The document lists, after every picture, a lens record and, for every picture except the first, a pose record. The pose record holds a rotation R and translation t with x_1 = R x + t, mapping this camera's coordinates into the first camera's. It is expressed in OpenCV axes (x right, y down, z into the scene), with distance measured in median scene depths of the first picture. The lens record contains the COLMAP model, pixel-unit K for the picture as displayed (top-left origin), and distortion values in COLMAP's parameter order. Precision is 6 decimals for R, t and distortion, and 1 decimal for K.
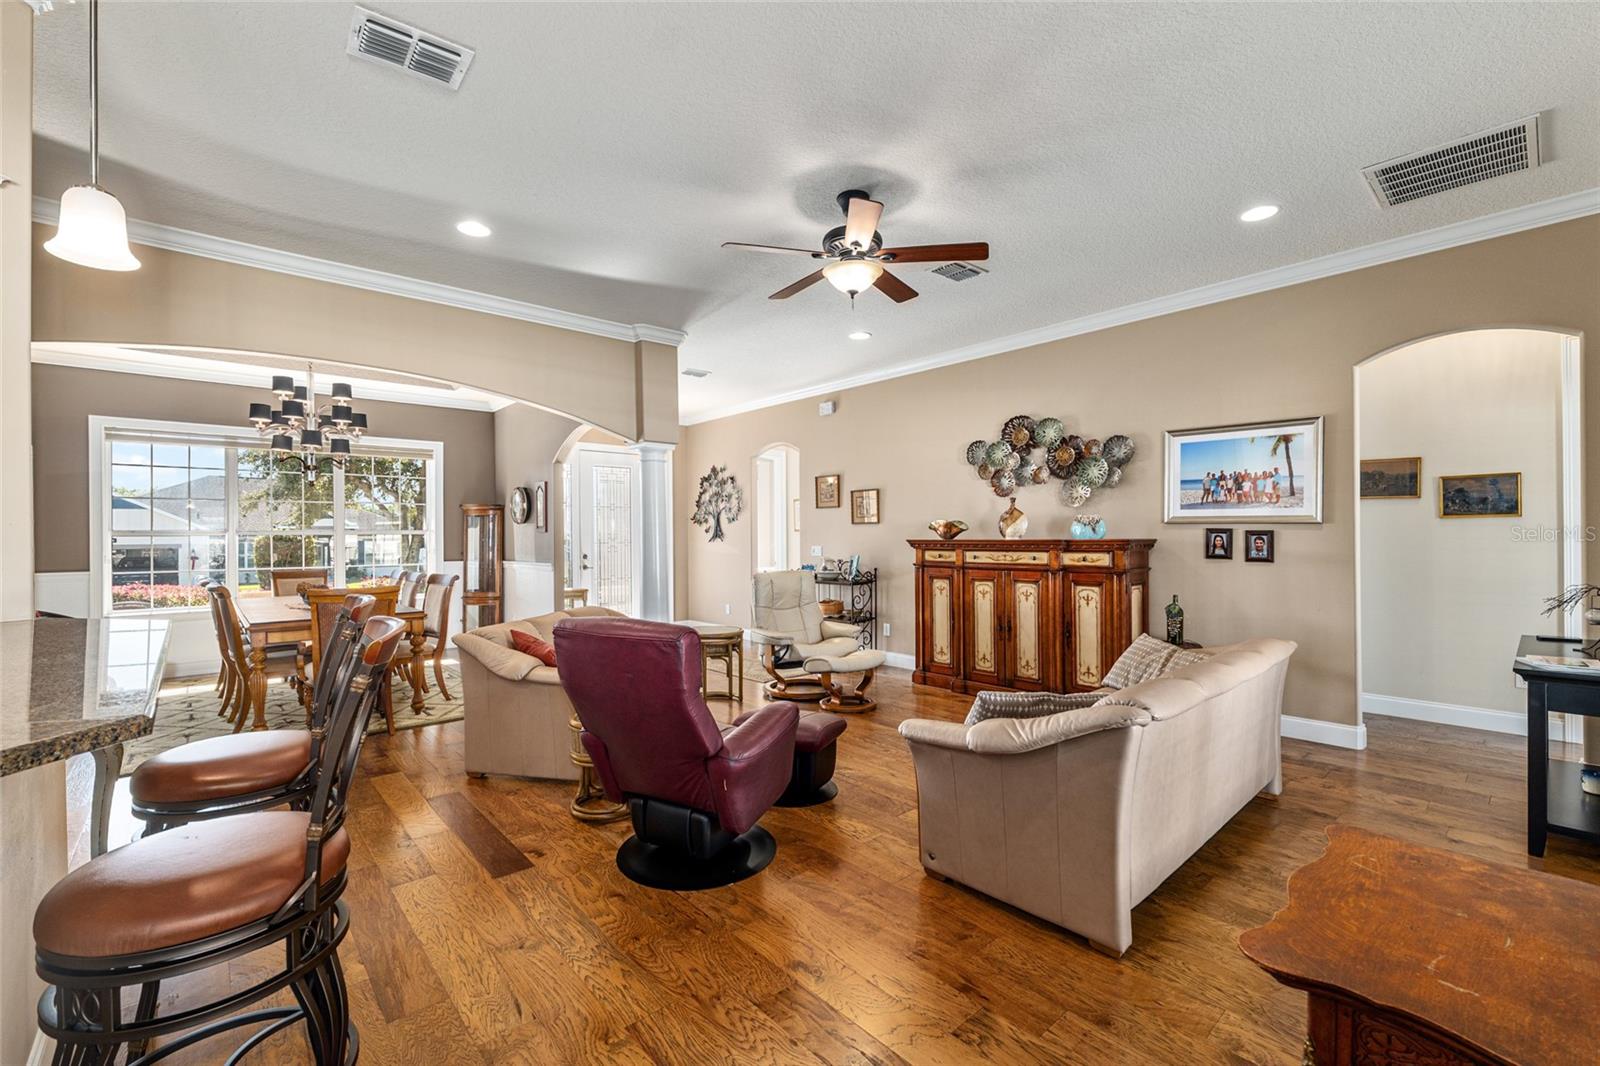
lens RADIAL K [[685.2, 0, 799.1], [0, 685.2, 537.4], [0, 0, 1]] dist [-0.005760, -0.000258]
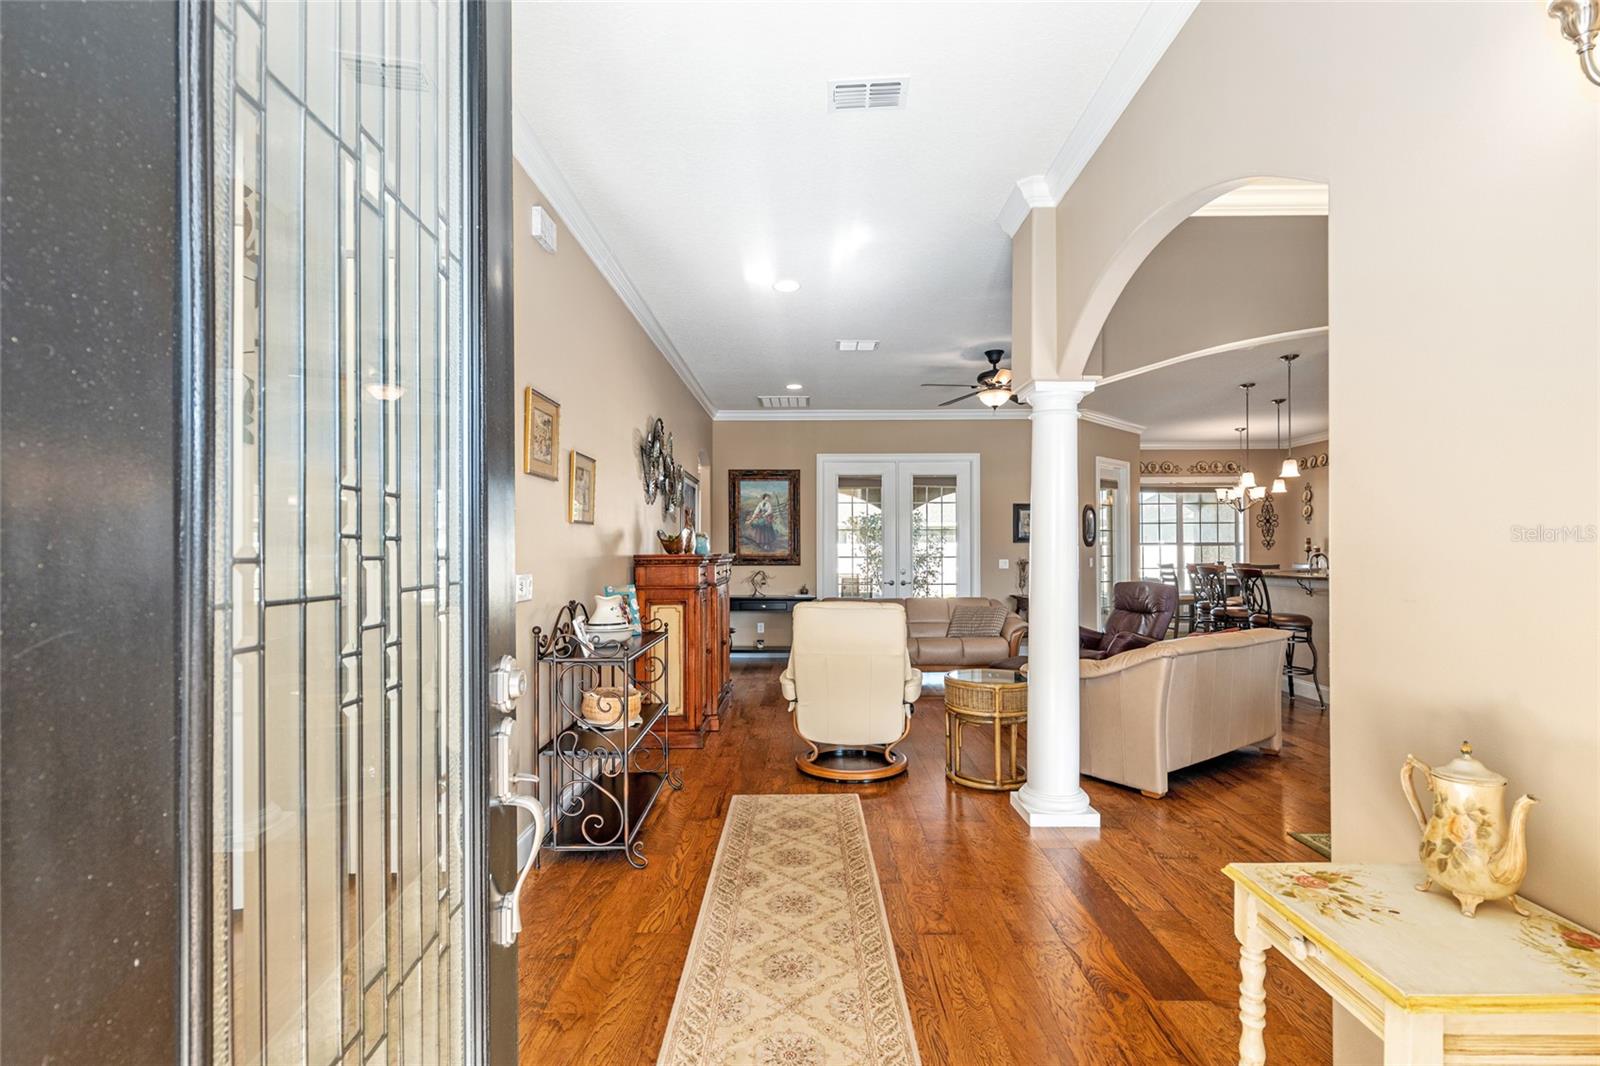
lens RADIAL K [[728.6, 0, 803.1], [0, 728.6, 549.5], [0, 0, 1]] dist [-0.000889, 0.000084]
pose [[-0.741071, 0.010998, 0.671337, -0.502089], [0.008942, 0.999939, -0.006511, 0.004745], [-0.671367, 0.001178, -0.741124, 1.710525]]
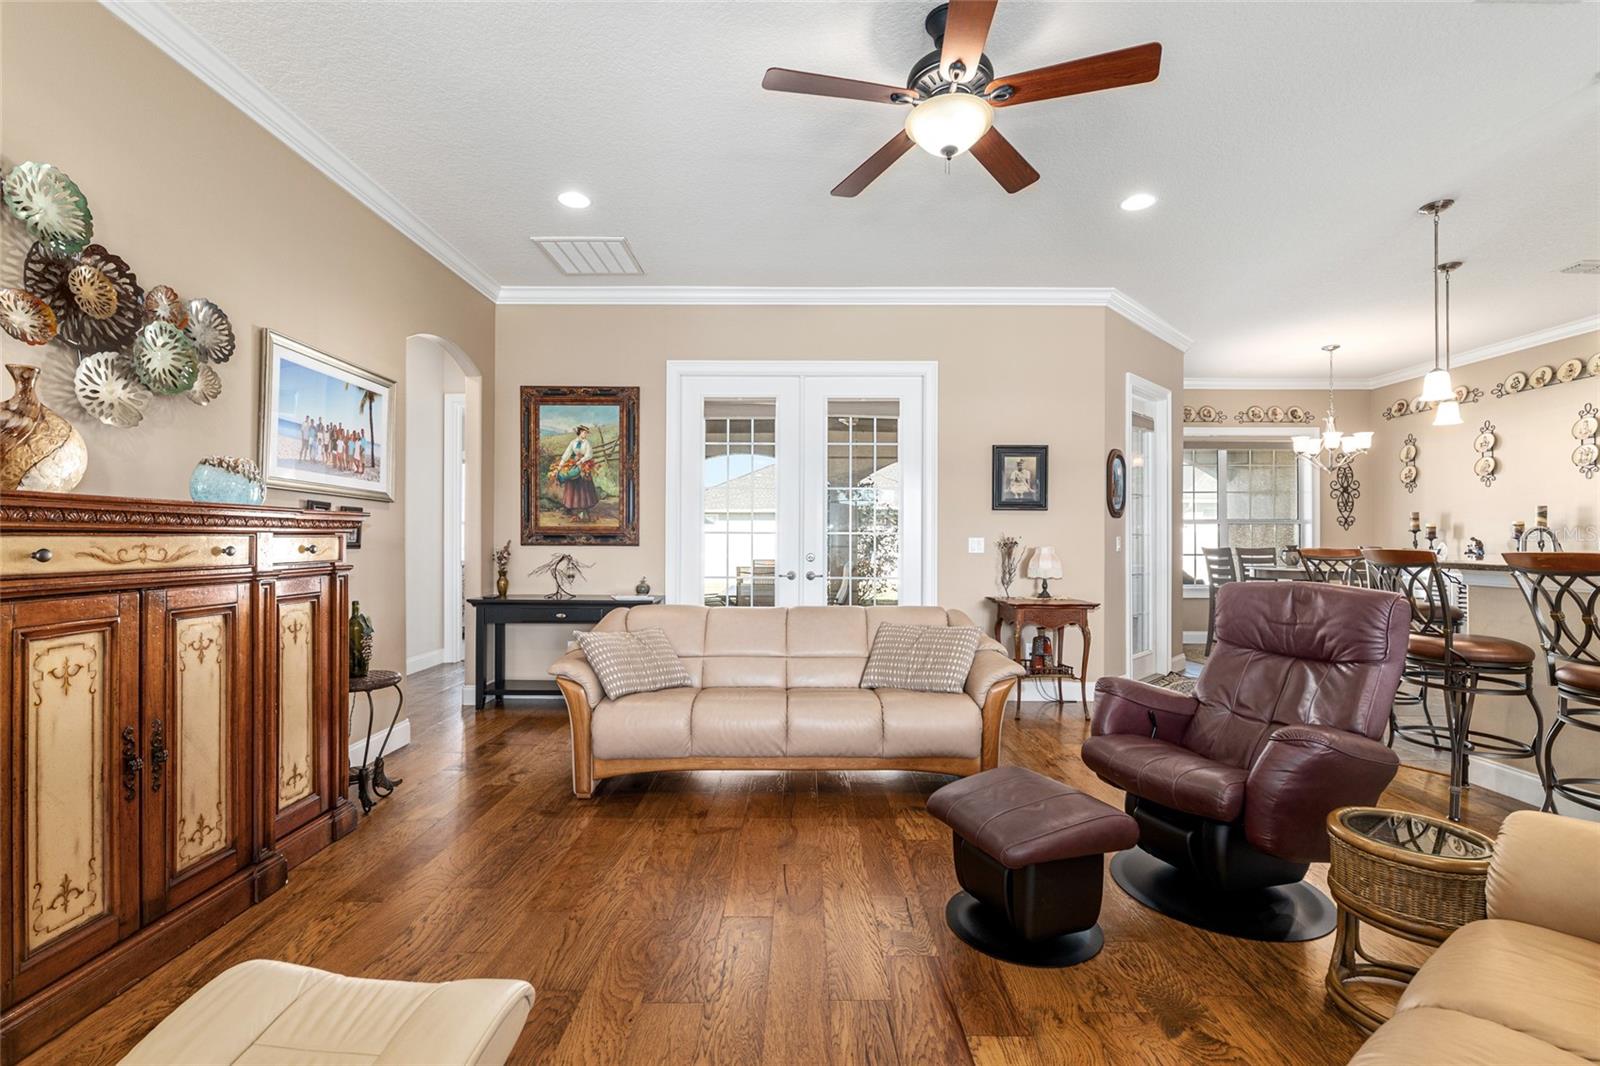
lens RADIAL K [[685.2, 0, 799.1], [0, 685.2, 537.4], [0, 0, 1]] dist [-0.005760, -0.000258]
pose [[-0.745538, 0.006268, 0.666434, -0.171833], [0.003093, 0.999978, -0.005944, 0.024890], [-0.666456, -0.002370, -0.745541, 1.036778]]
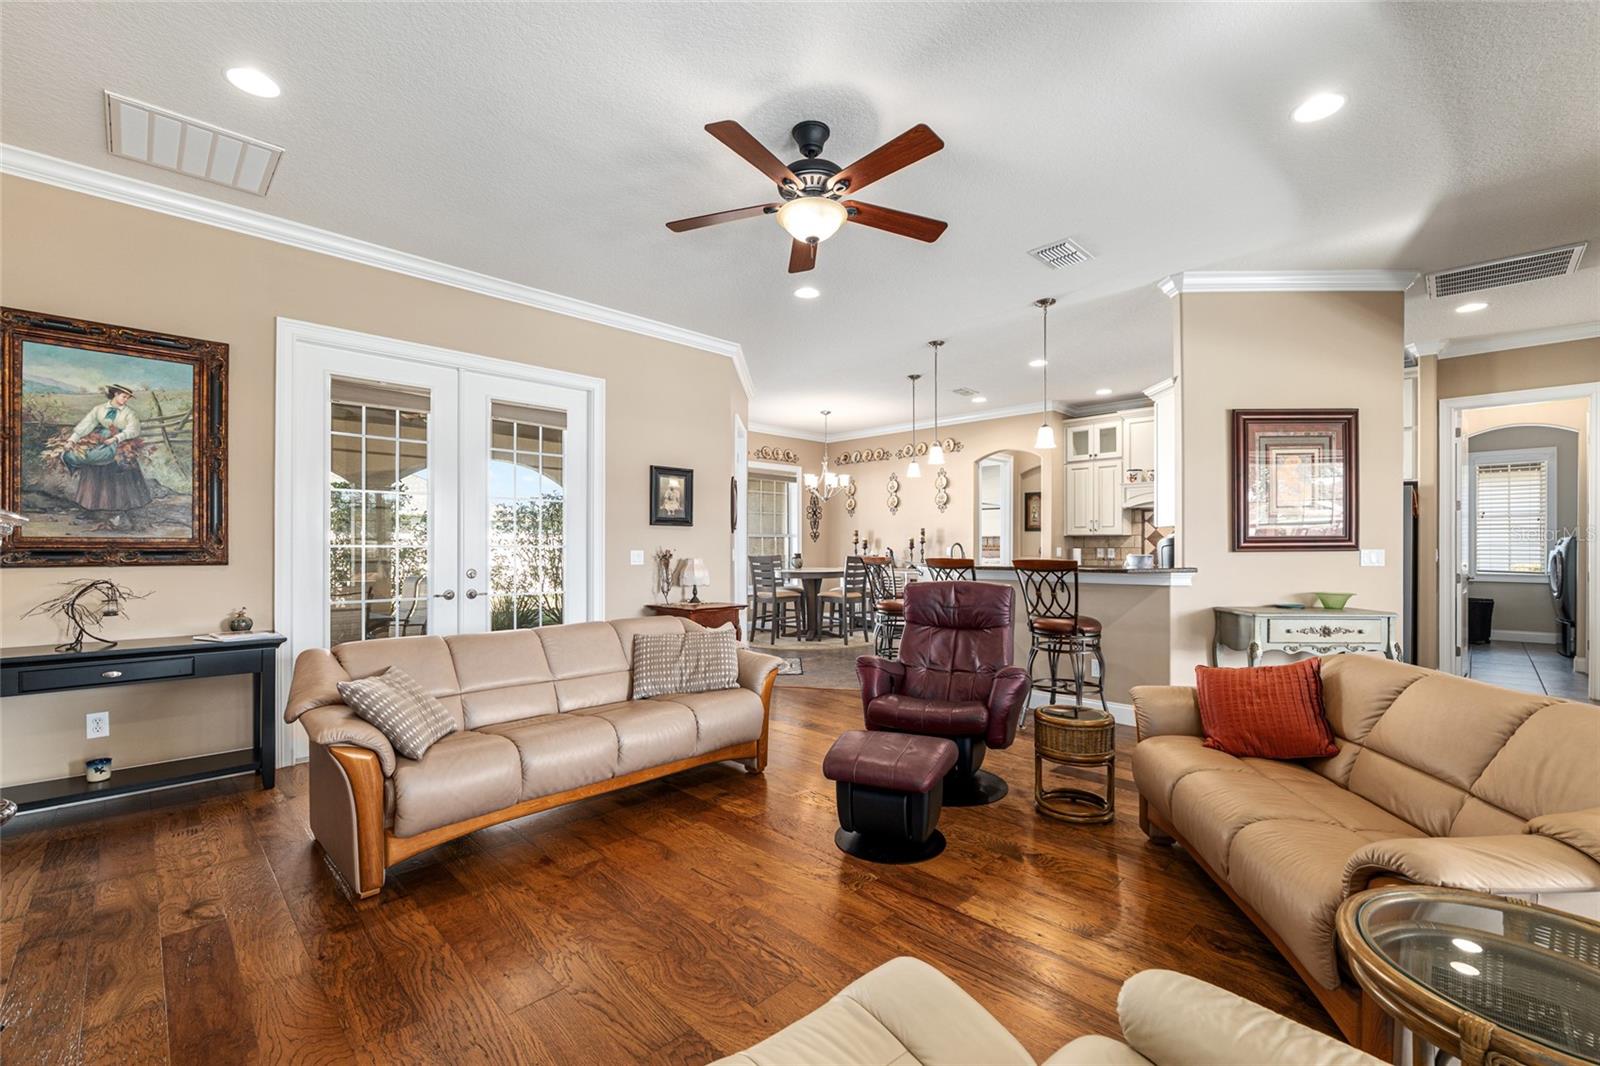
lens RADIAL K [[675.7, 0, 798.1], [0, 675.7, 545.6], [0, 0, 1]] dist [-0.007775, -0.000024]
pose [[-0.998388, 0.006638, -0.056369, 0.093628], [0.006666, 0.999978, -0.000312, 0.015194], [0.056366, -0.000688, -0.998410, 1.177762]]
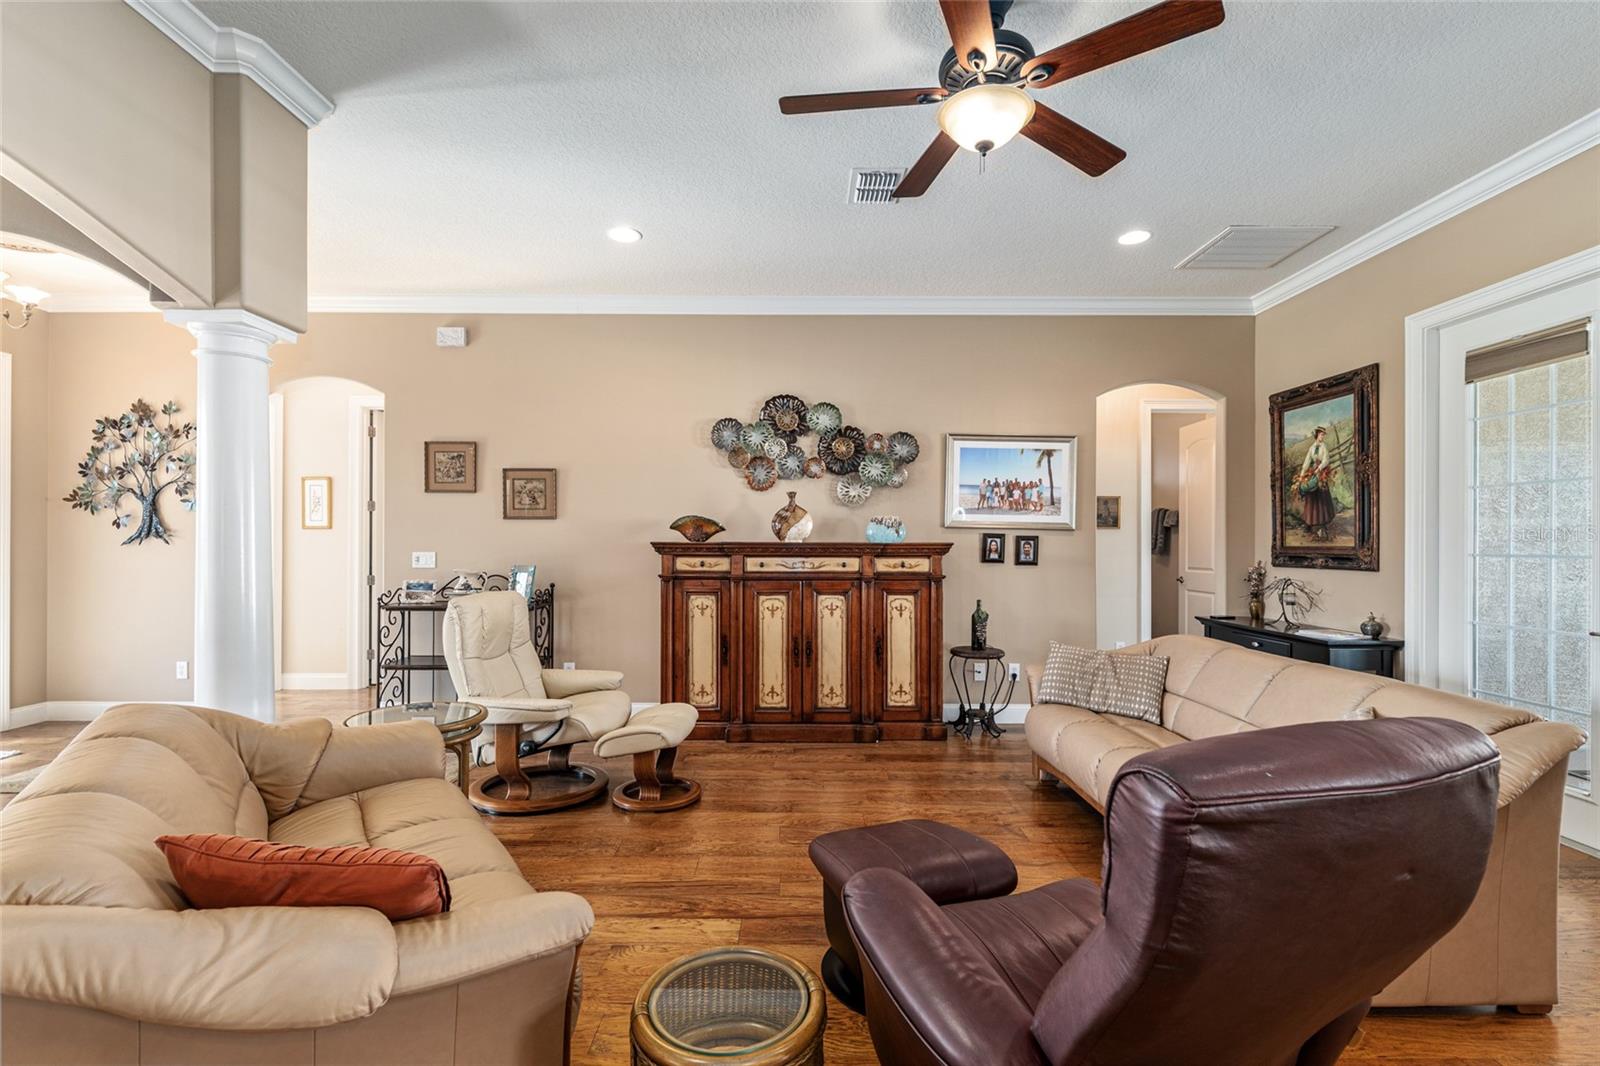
lens RADIAL K [[707.6, 0, 803.3], [0, 707.6, 543.4], [0, 0, 1]] dist [-0.002485, -0.000216]
pose [[0.659299, 0.010059, 0.751814, -0.333286], [-0.006838, 0.999949, -0.007382, 0.010346], [-0.751850, -0.000274, 0.659334, 0.445146]]
